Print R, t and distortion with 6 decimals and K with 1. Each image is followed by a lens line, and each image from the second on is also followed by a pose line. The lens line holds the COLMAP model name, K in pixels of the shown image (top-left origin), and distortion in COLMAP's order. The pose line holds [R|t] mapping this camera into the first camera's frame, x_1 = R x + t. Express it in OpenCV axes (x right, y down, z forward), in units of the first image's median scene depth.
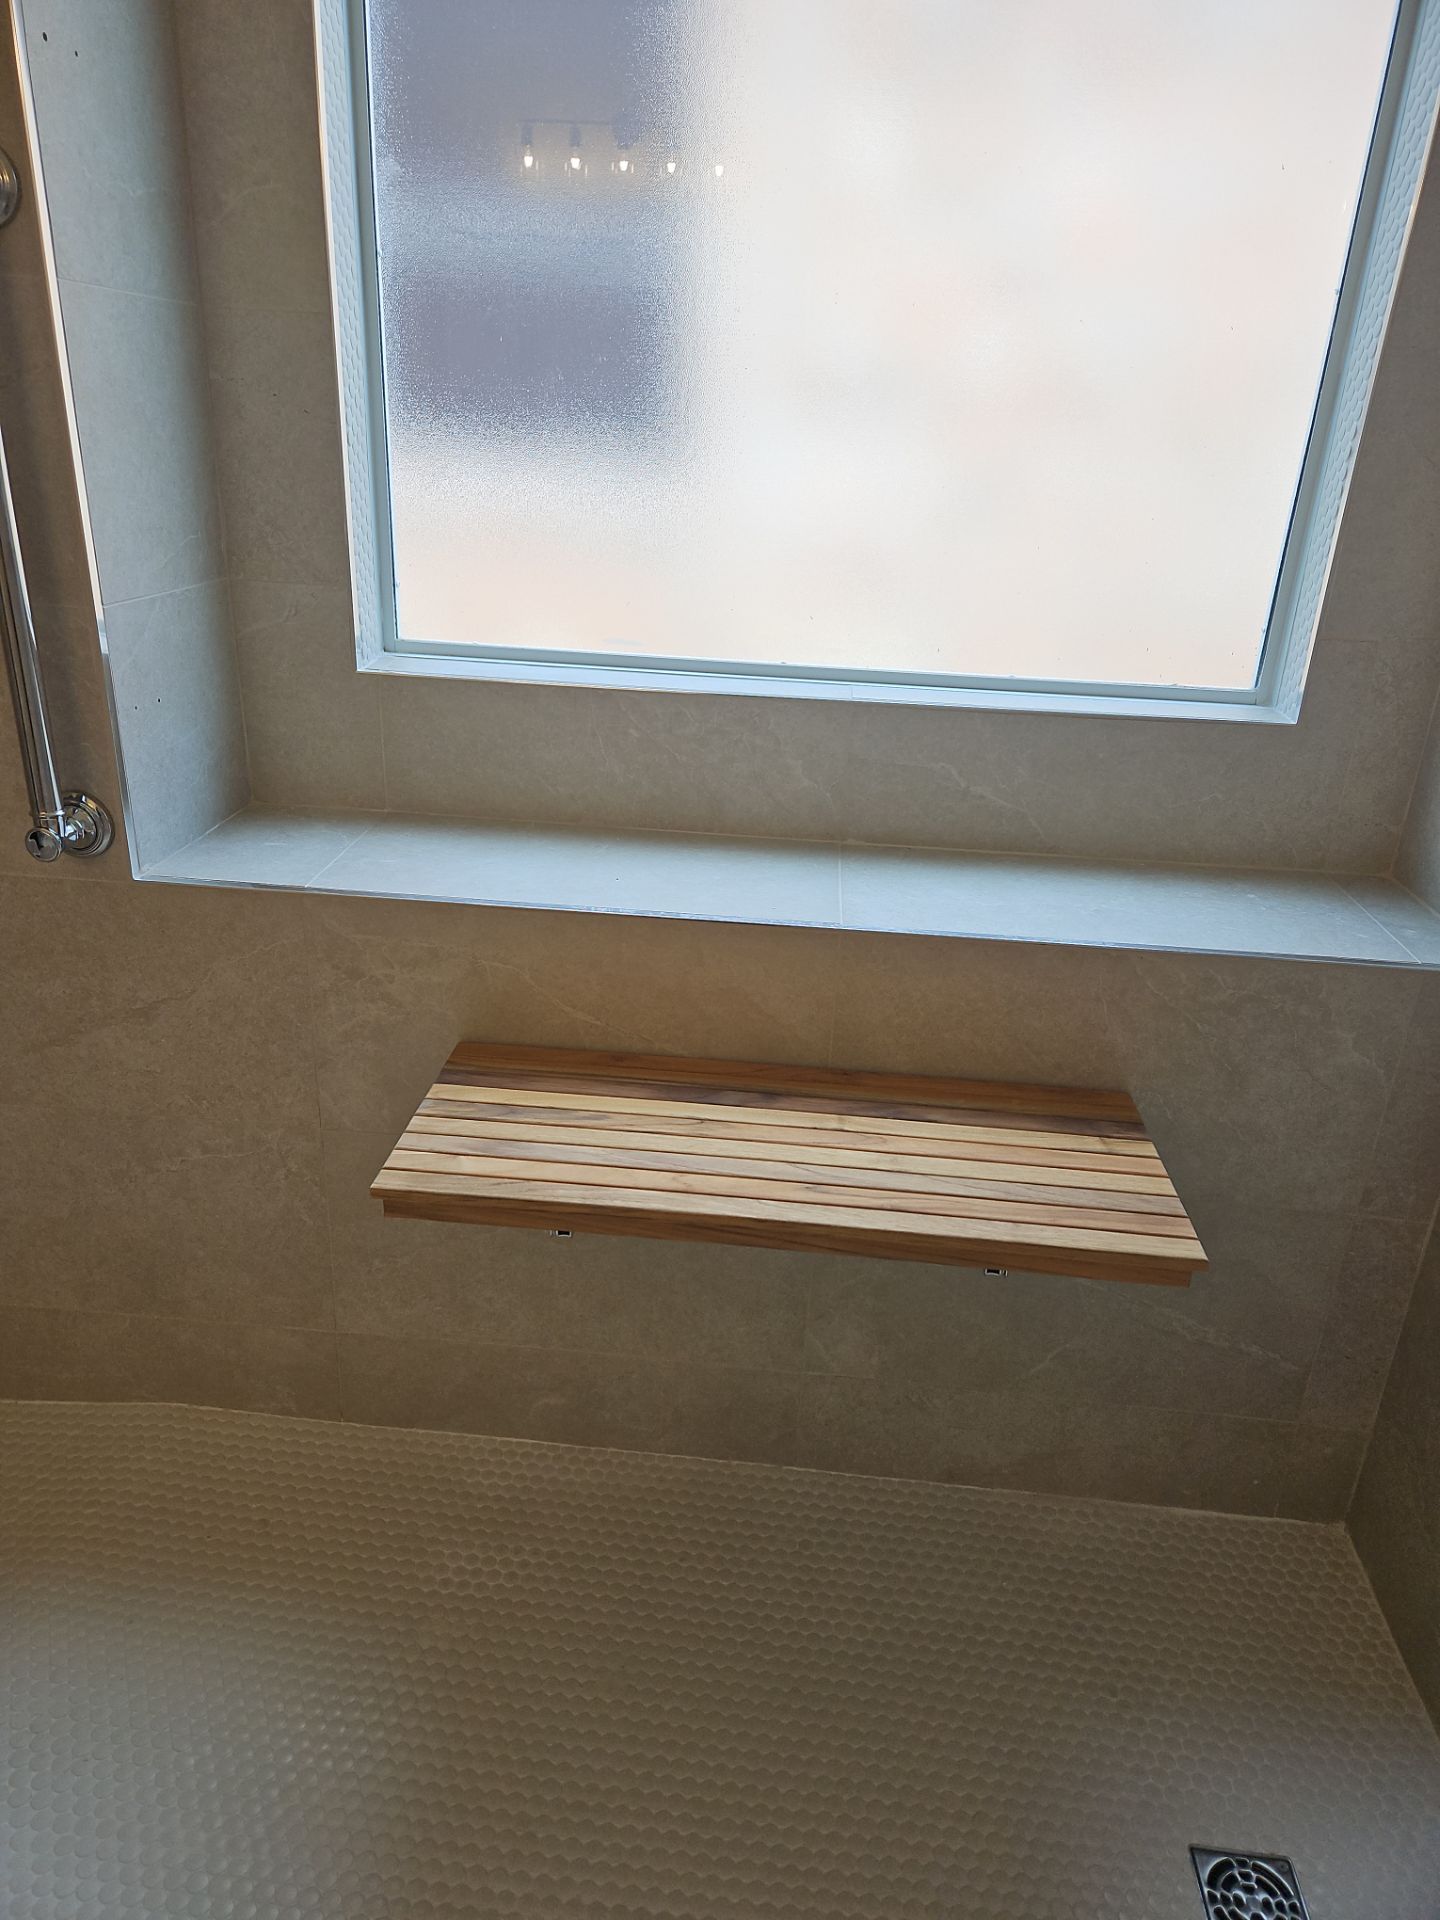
lens RADIAL K [[1282.3, 0, 704.9], [0, 1282.3, 964.7], [0, 0, 1]] dist [0.069853, -0.053409]
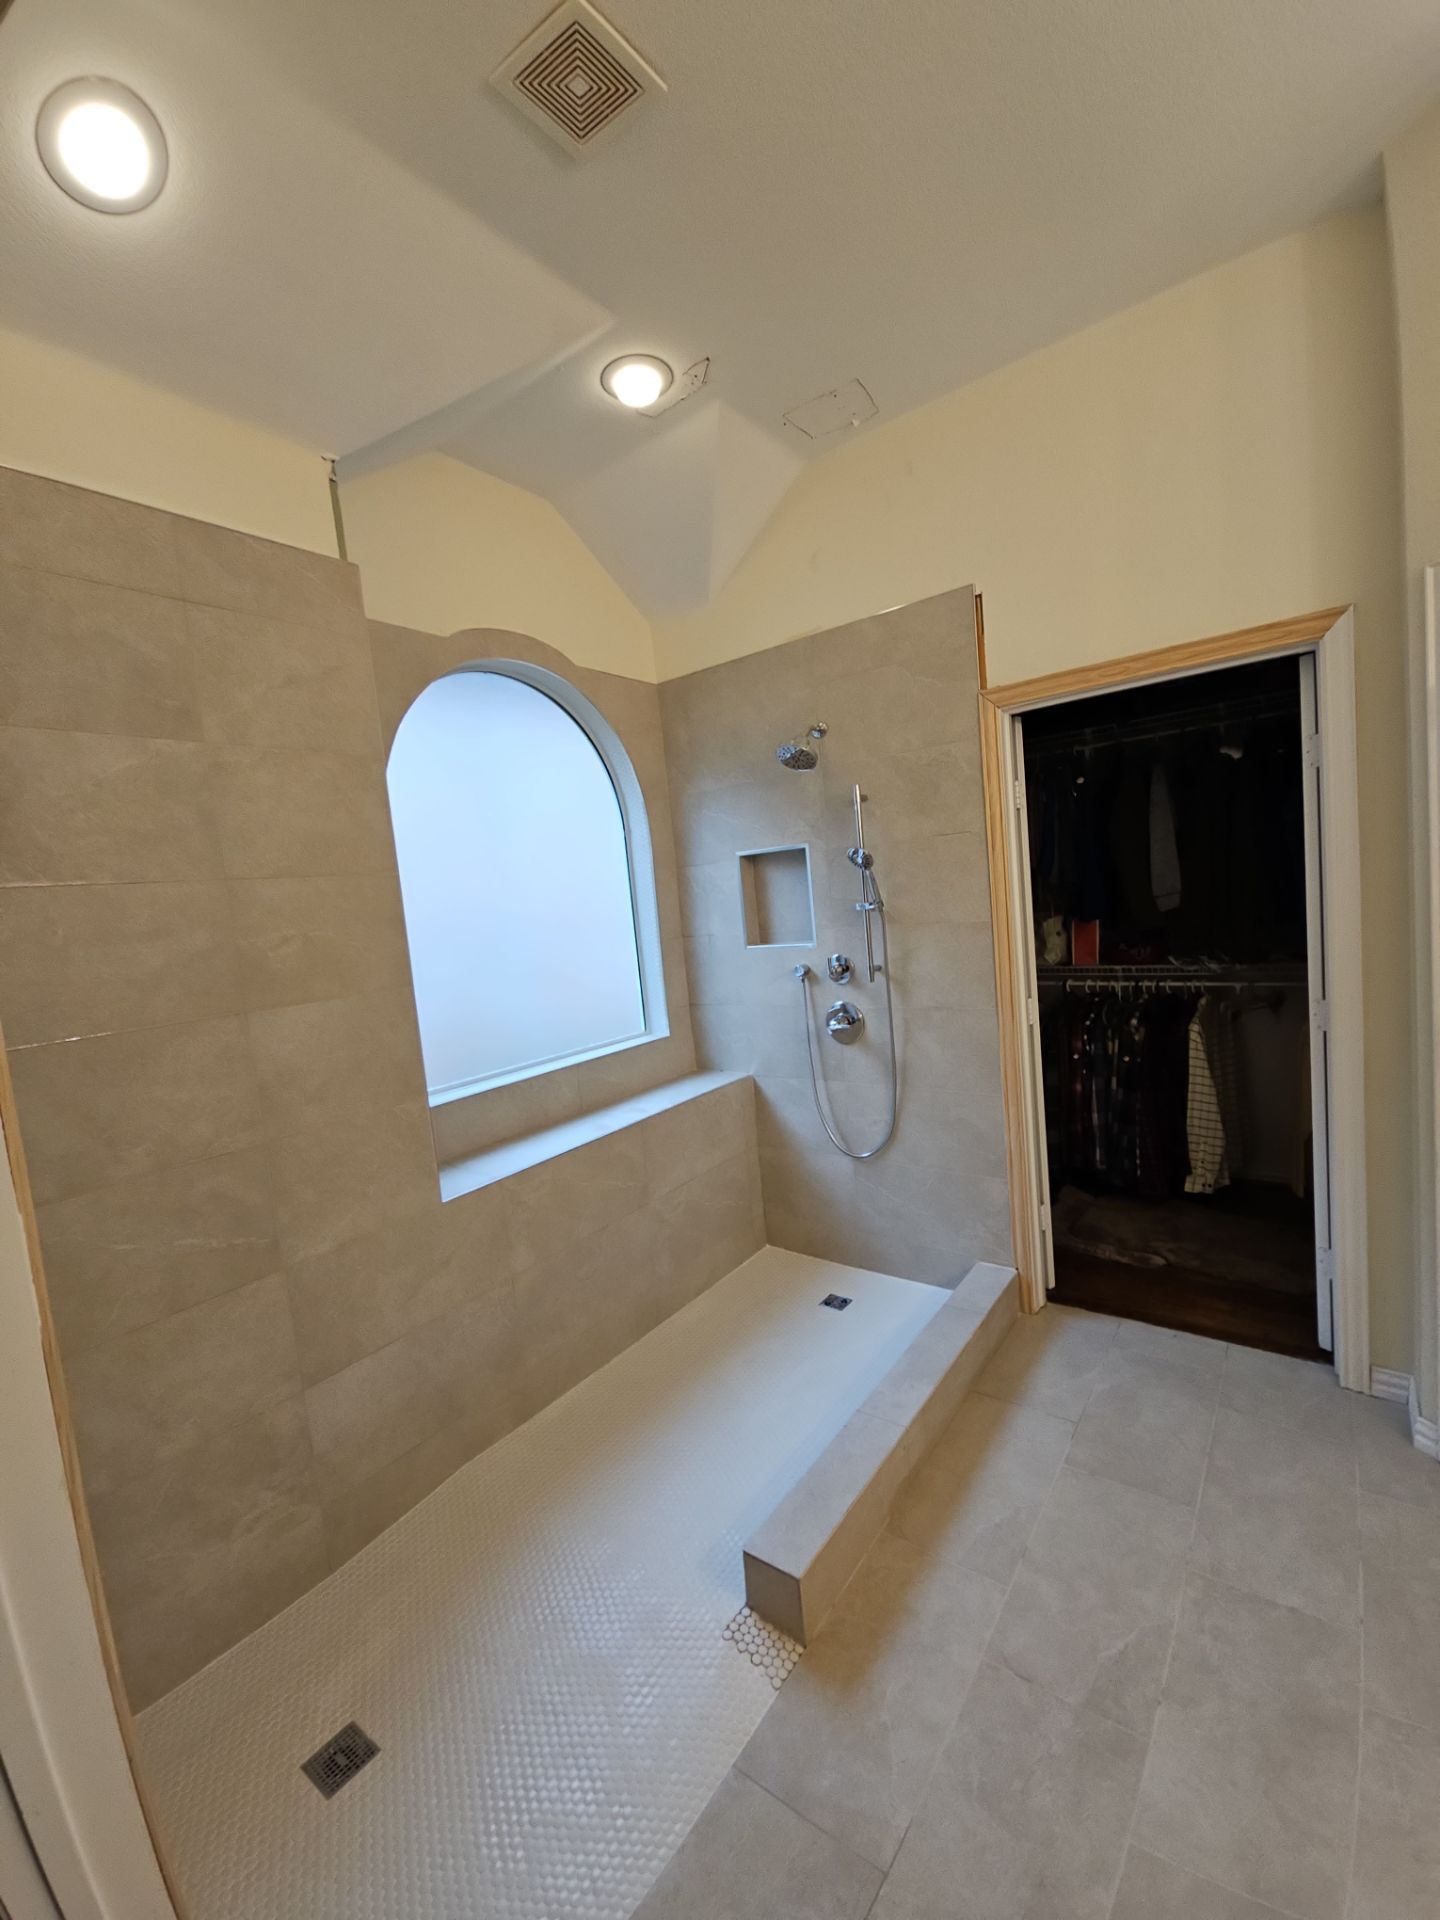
lens RADIAL K [[781.2, 0, 725.8], [0, 781.2, 963.9], [0, 0, 1]] dist [0.004386, -0.006589]
pose [[0.518154, -0.161571, 0.839887, -1.229961], [0.432484, 0.896696, -0.094314, -0.091680], [-0.737885, 0.412107, 0.534504, -0.336137]]
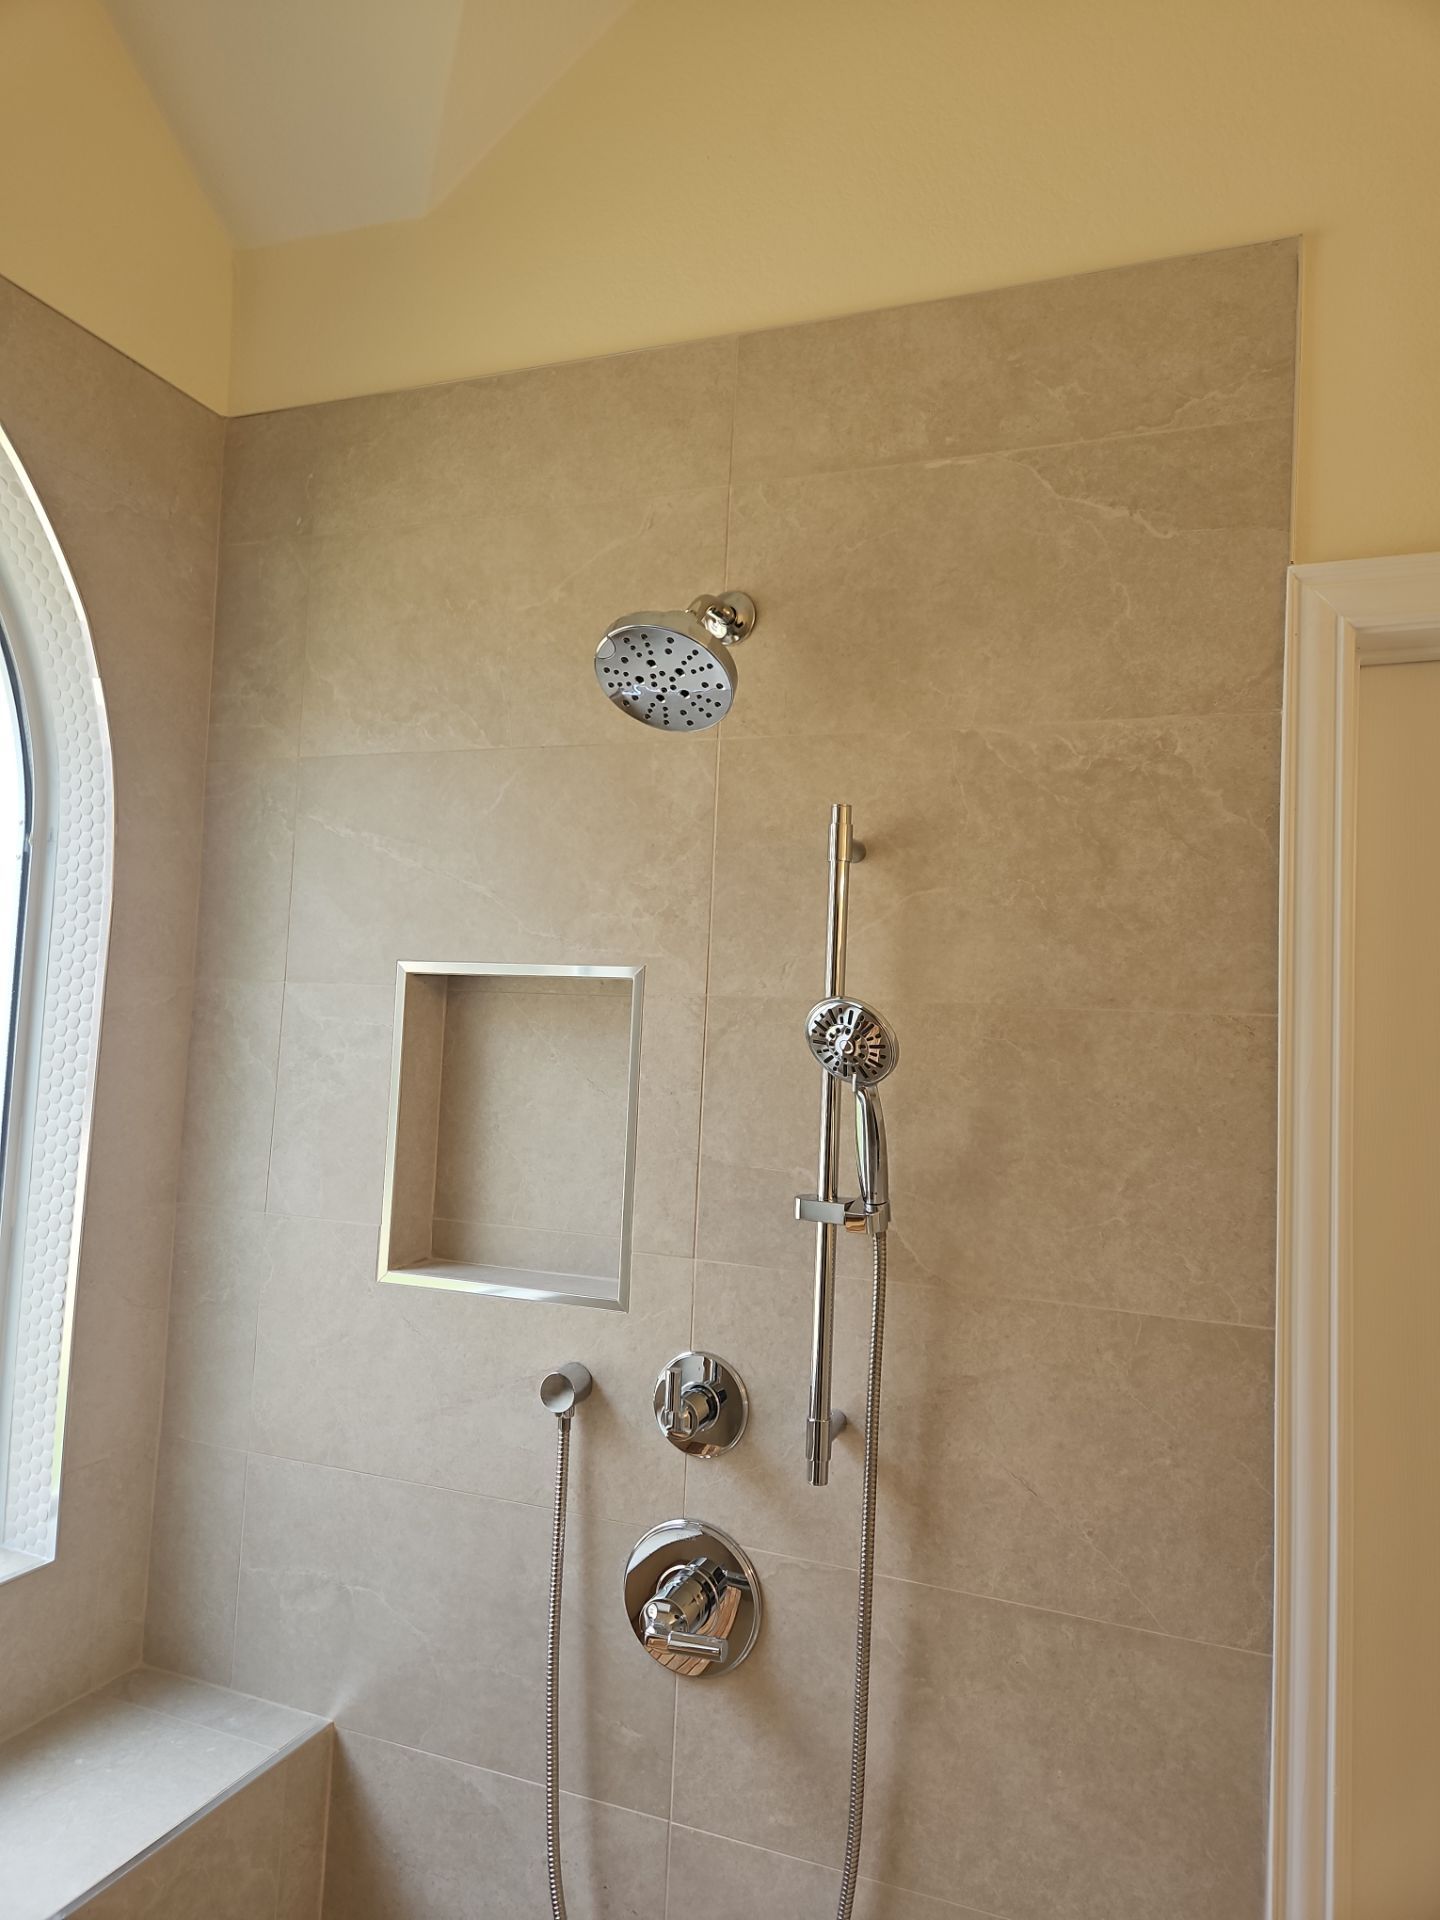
lens RADIAL K [[1273.8, 0, 720.8], [0, 1273.8, 944.4], [0, 0, 1]] dist [0.076073, -0.061340]
pose [[0.276641, 0.038020, 0.960221, -0.380986], [0.342653, 0.929635, -0.135528, -0.314937], [-0.897808, 0.366515, 0.244147, 0.122779]]
